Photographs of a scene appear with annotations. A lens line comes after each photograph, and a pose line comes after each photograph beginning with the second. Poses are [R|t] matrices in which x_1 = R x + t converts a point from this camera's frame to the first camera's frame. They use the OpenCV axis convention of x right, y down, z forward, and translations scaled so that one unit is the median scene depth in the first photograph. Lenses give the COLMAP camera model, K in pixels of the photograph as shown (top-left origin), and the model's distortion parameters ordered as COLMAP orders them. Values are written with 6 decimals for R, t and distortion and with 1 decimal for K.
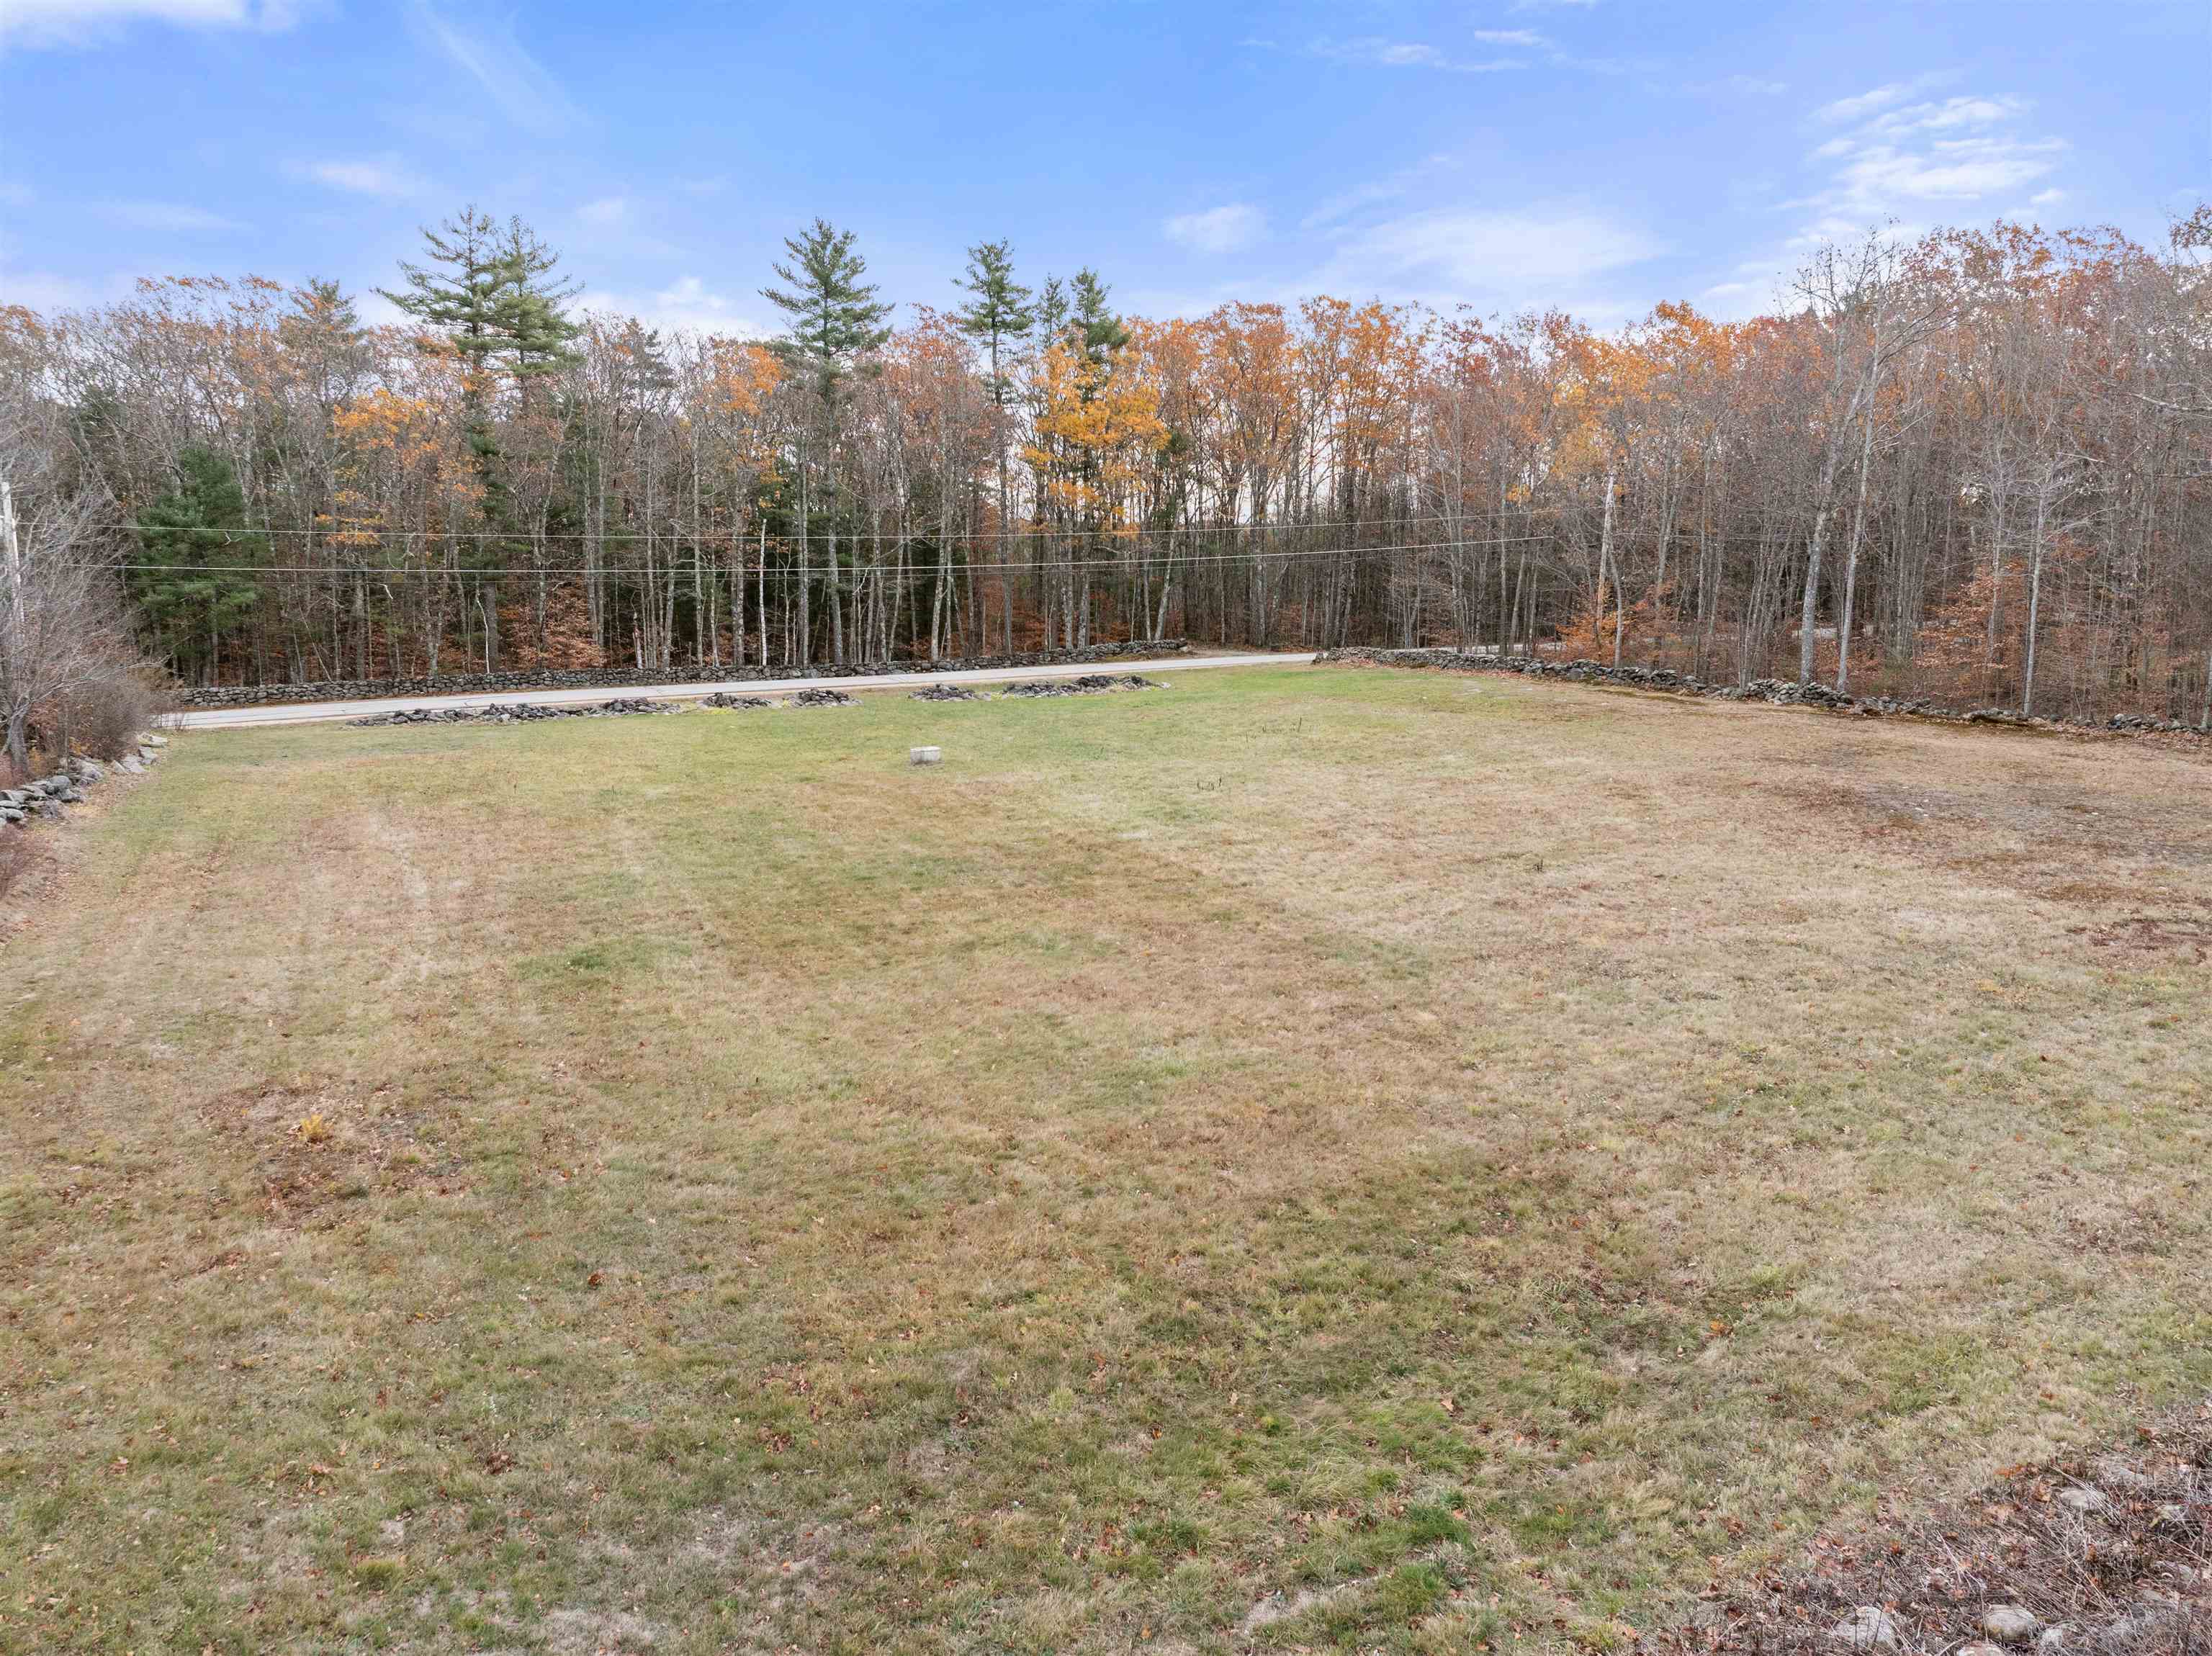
lens RADIAL K [[1553.6, 0, 1109.9], [0, 1553.6, 814.8], [0, 0, 1]] dist [-0.034215, 0.003102]
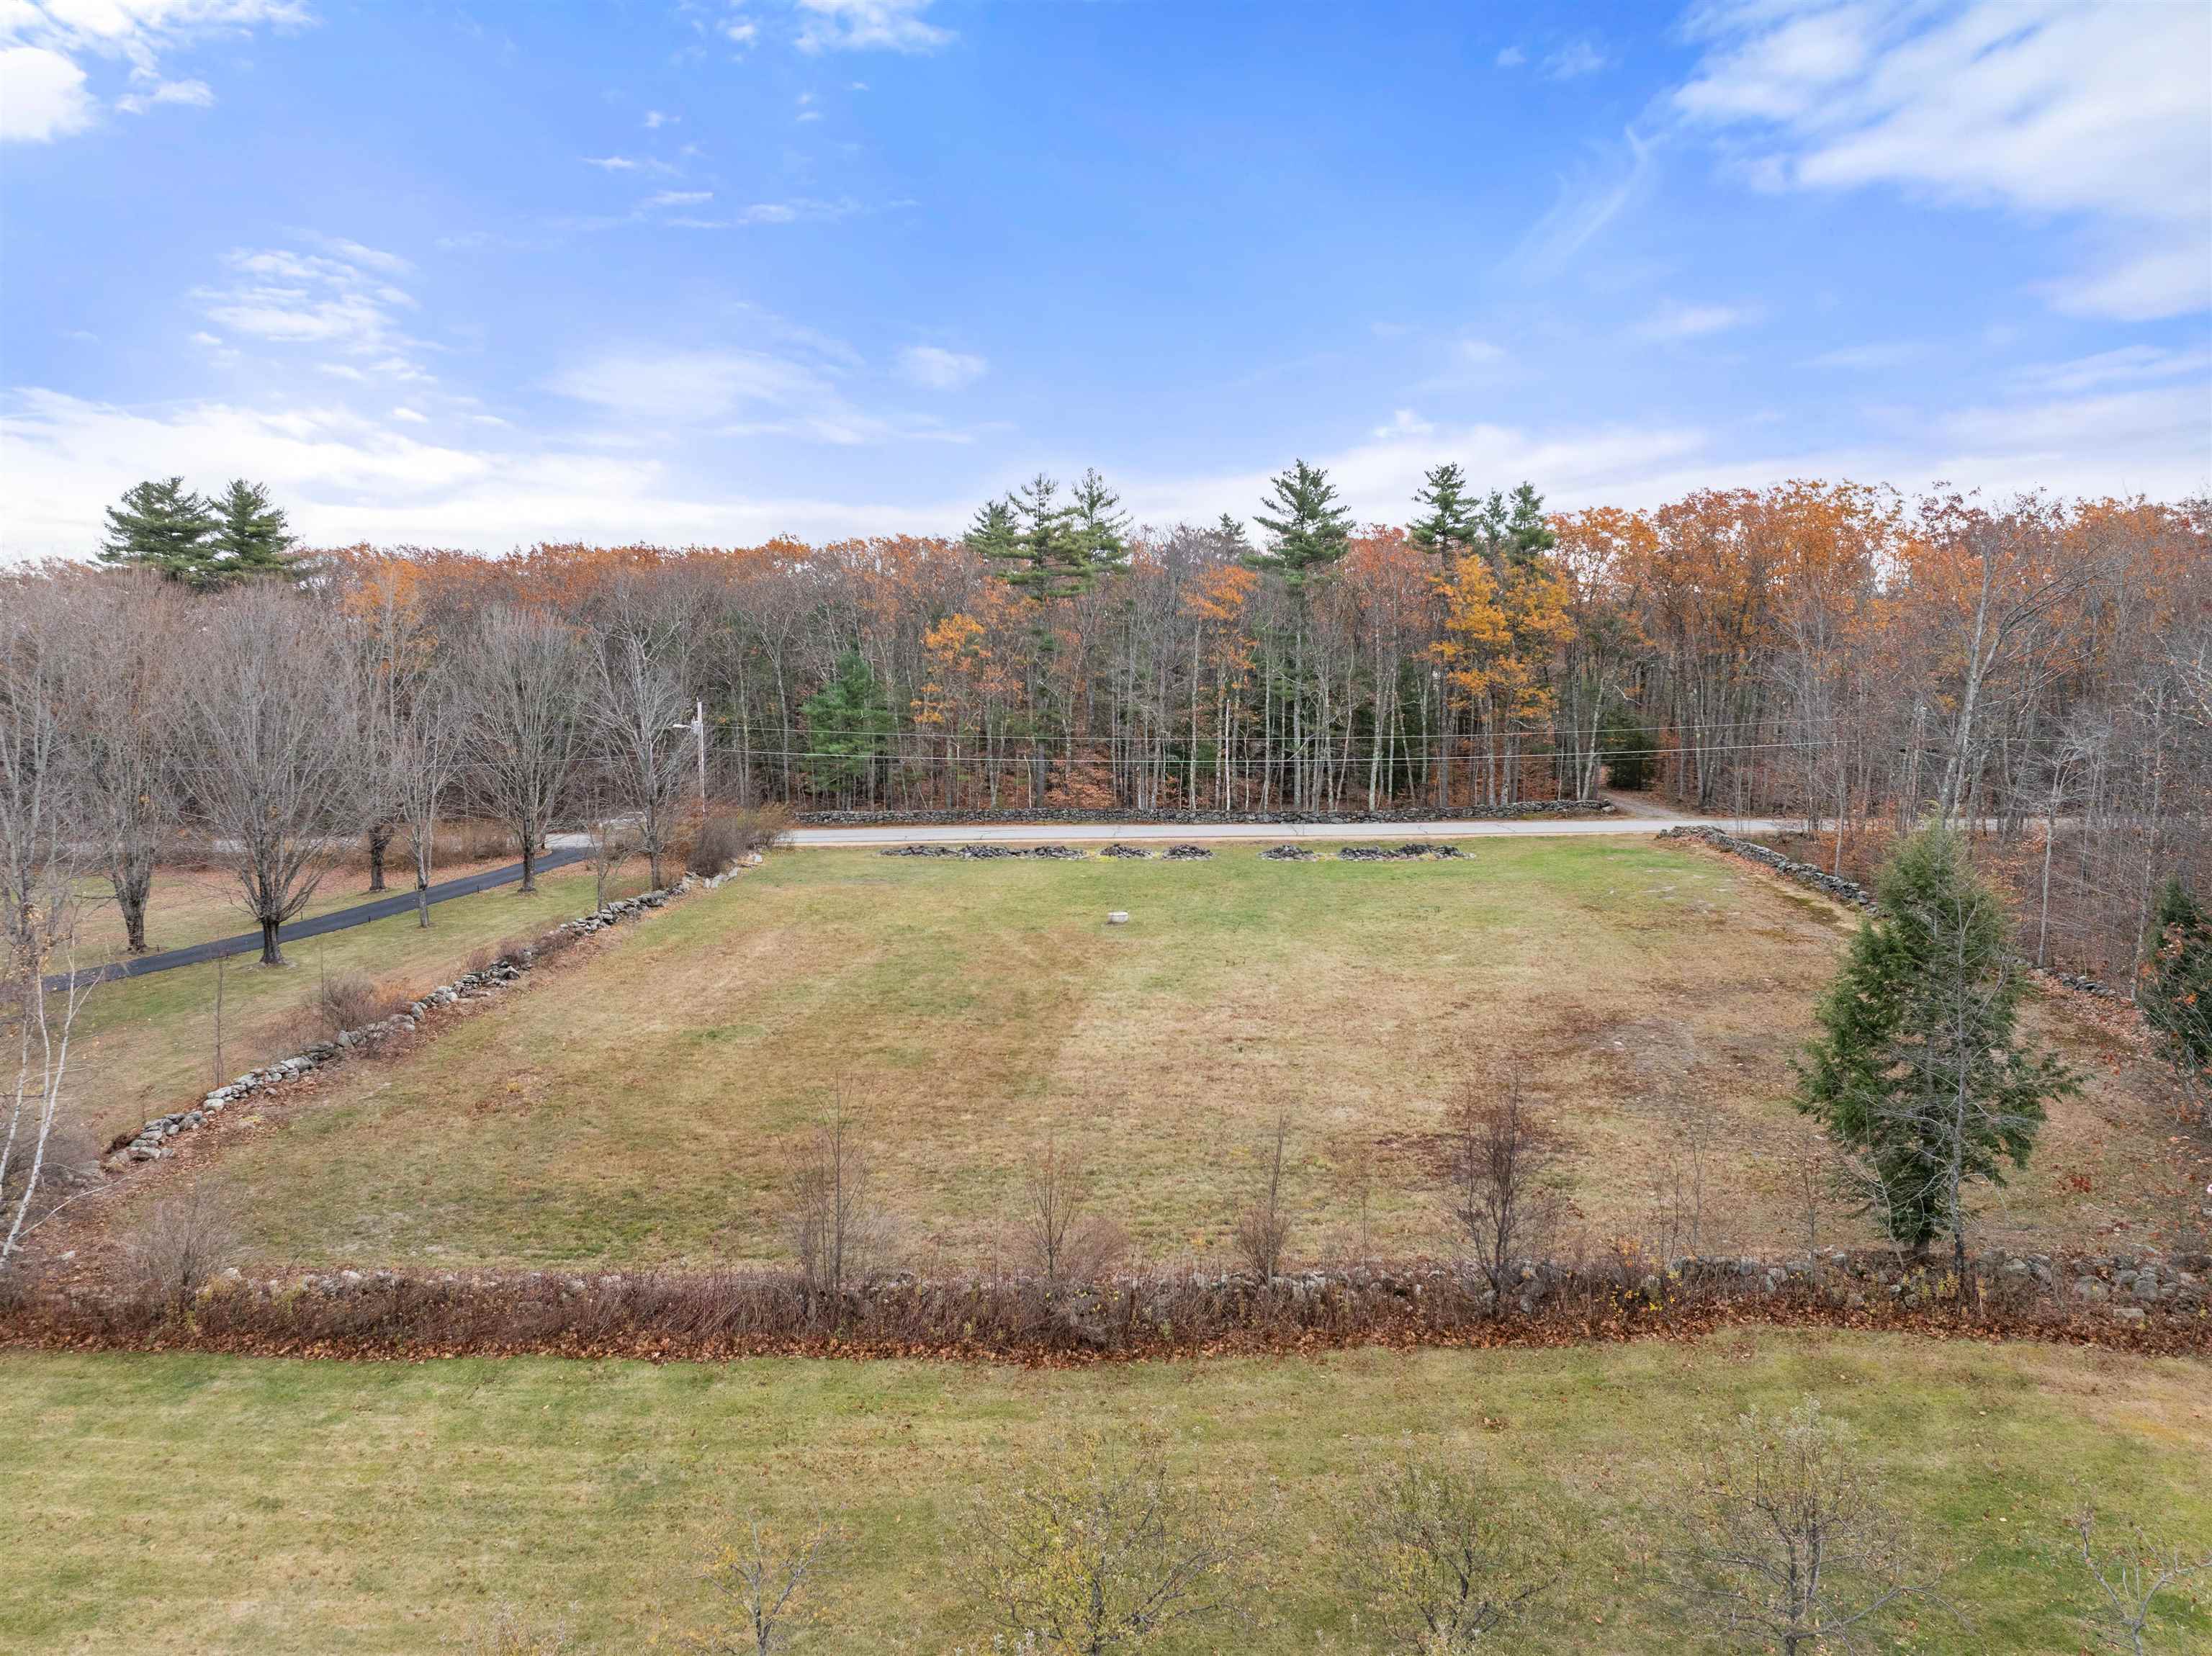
lens RADIAL K [[1553.6, 0, 1117.2], [0, 1553.6, 825.4], [0, 0, 1]] dist [-0.034215, 0.003102]
pose [[0.867591, 0.061775, -0.493426, 0.326719], [-0.079479, 0.996724, -0.014962, -0.056121], [0.490885, 0.052198, 0.869659, -0.160799]]
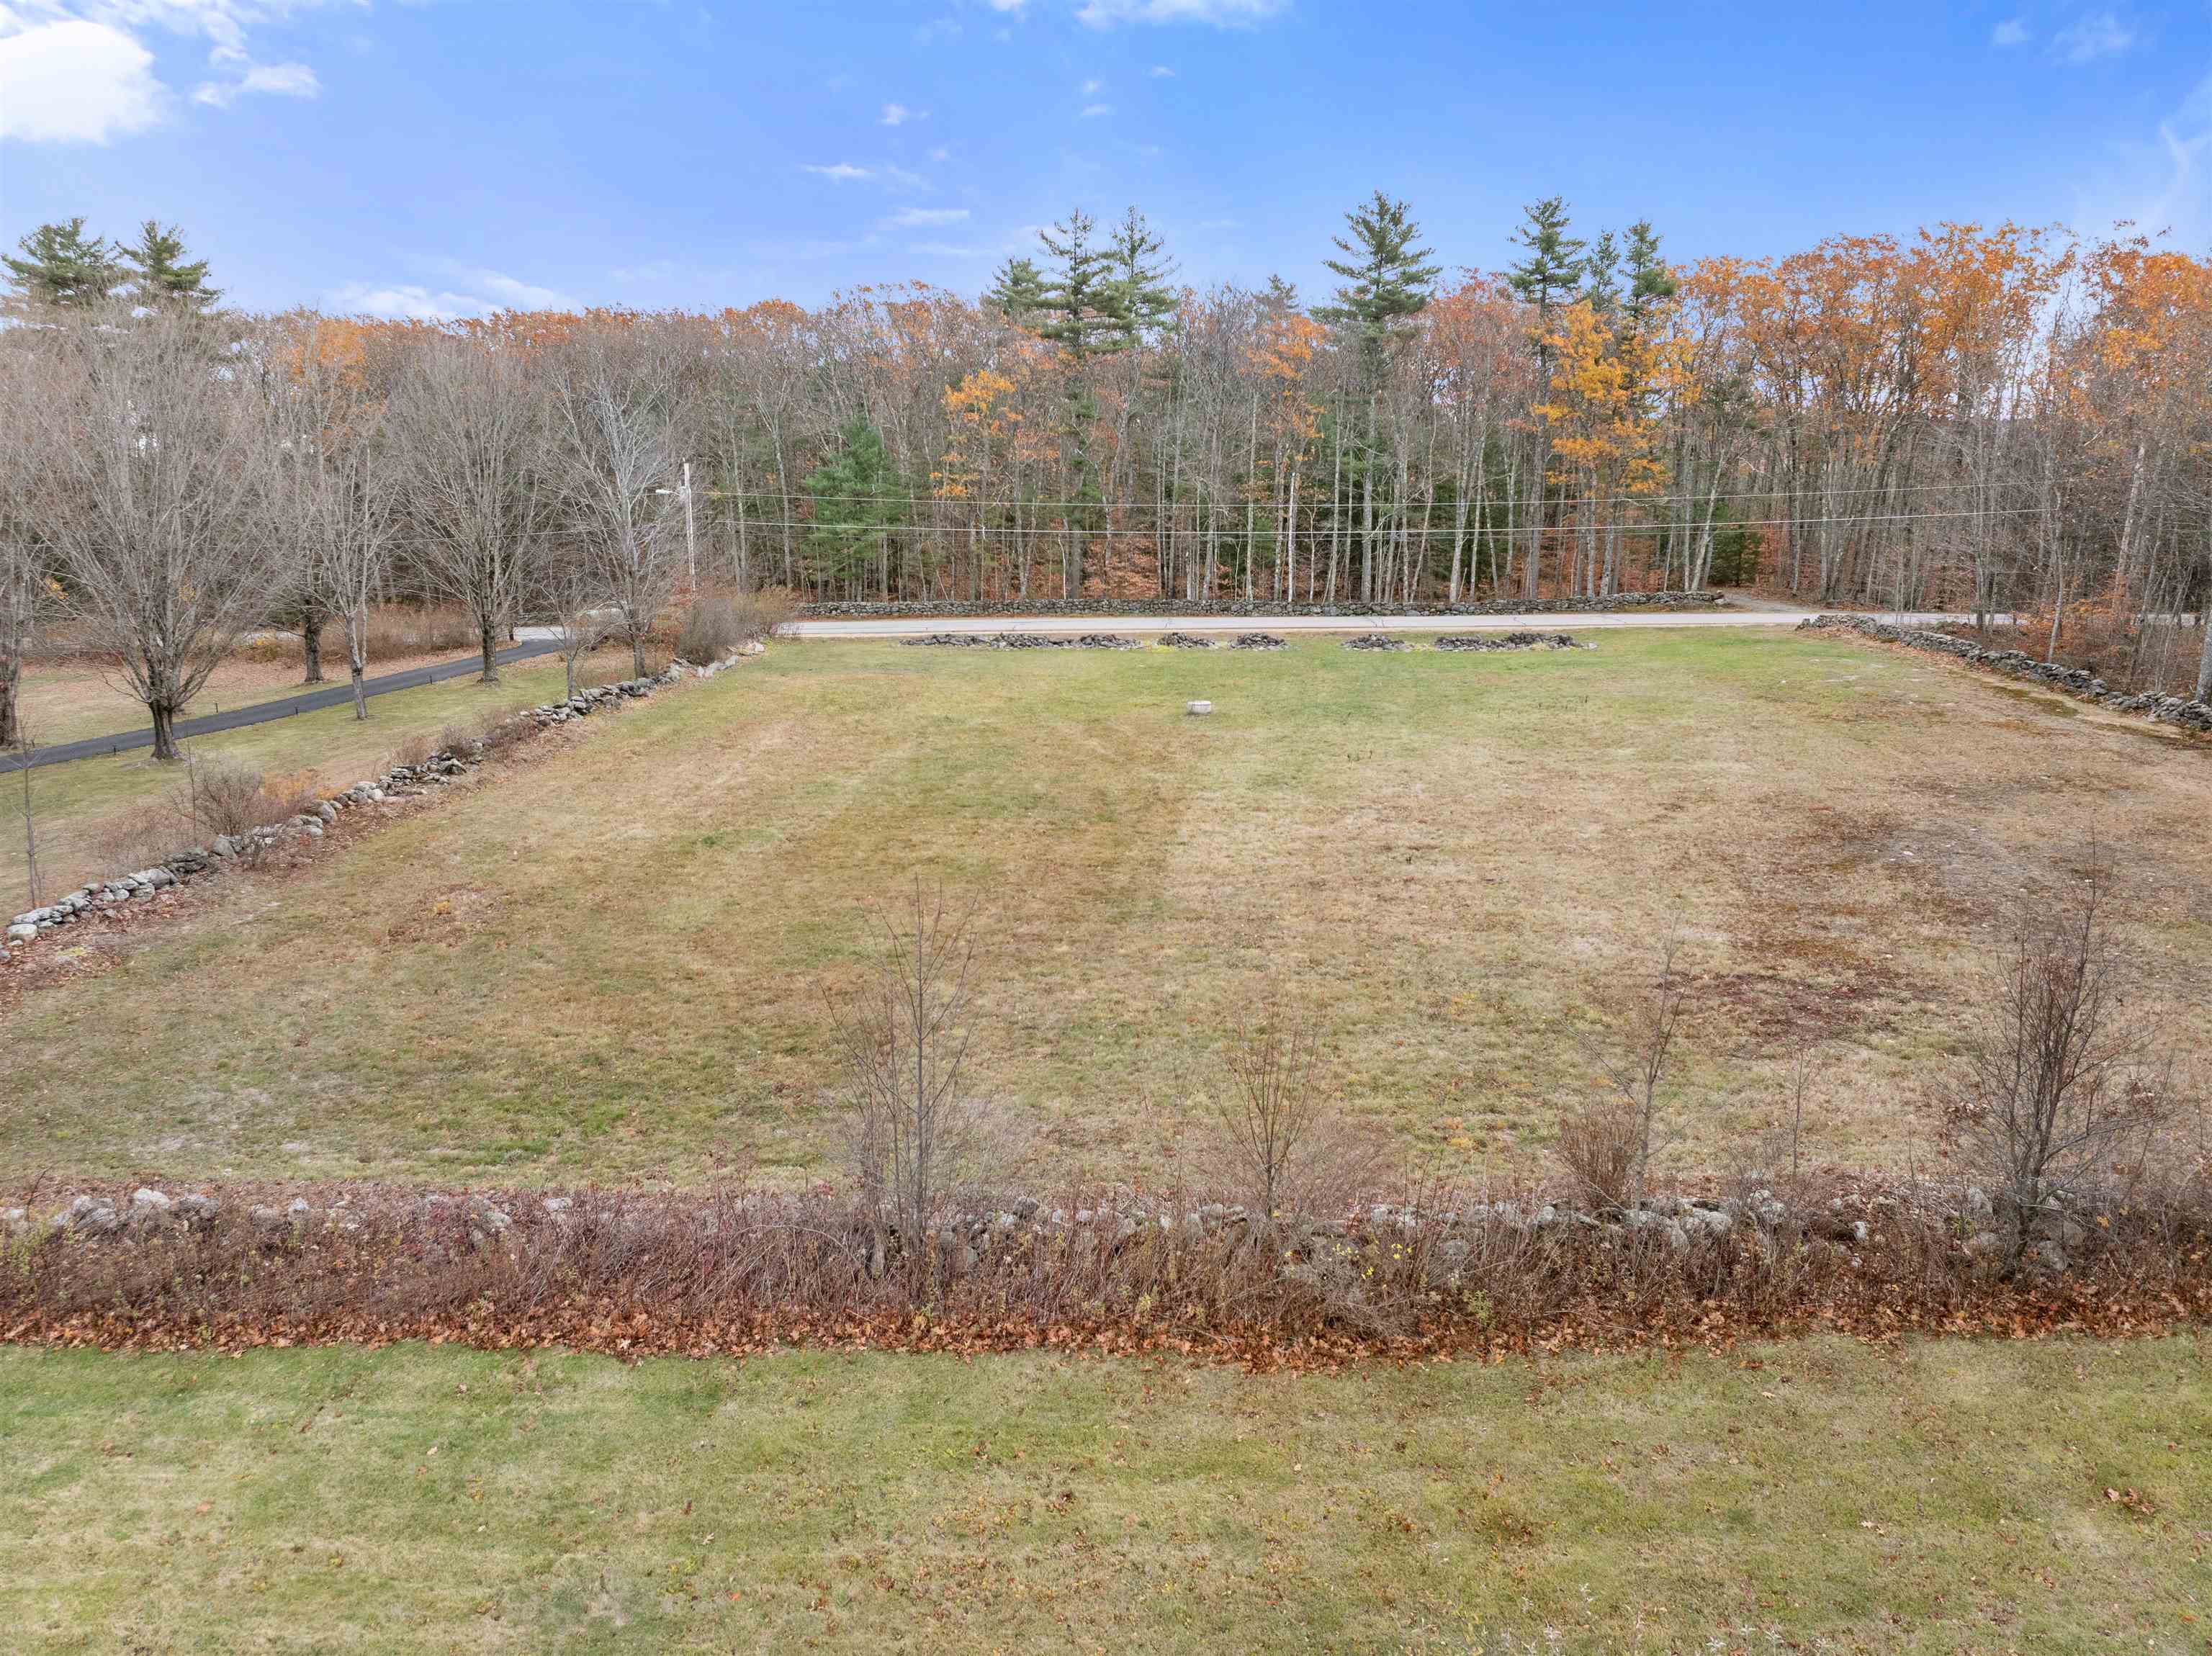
lens RADIAL K [[1553.6, 0, 1117.5], [0, 1553.6, 824.9], [0, 0, 1]] dist [-0.034215, 0.003102]
pose [[0.868380, 0.117678, -0.481734, 0.228720], [-0.082027, 0.992140, 0.094498, -0.030690], [0.489068, -0.042545, 0.871208, -0.055959]]
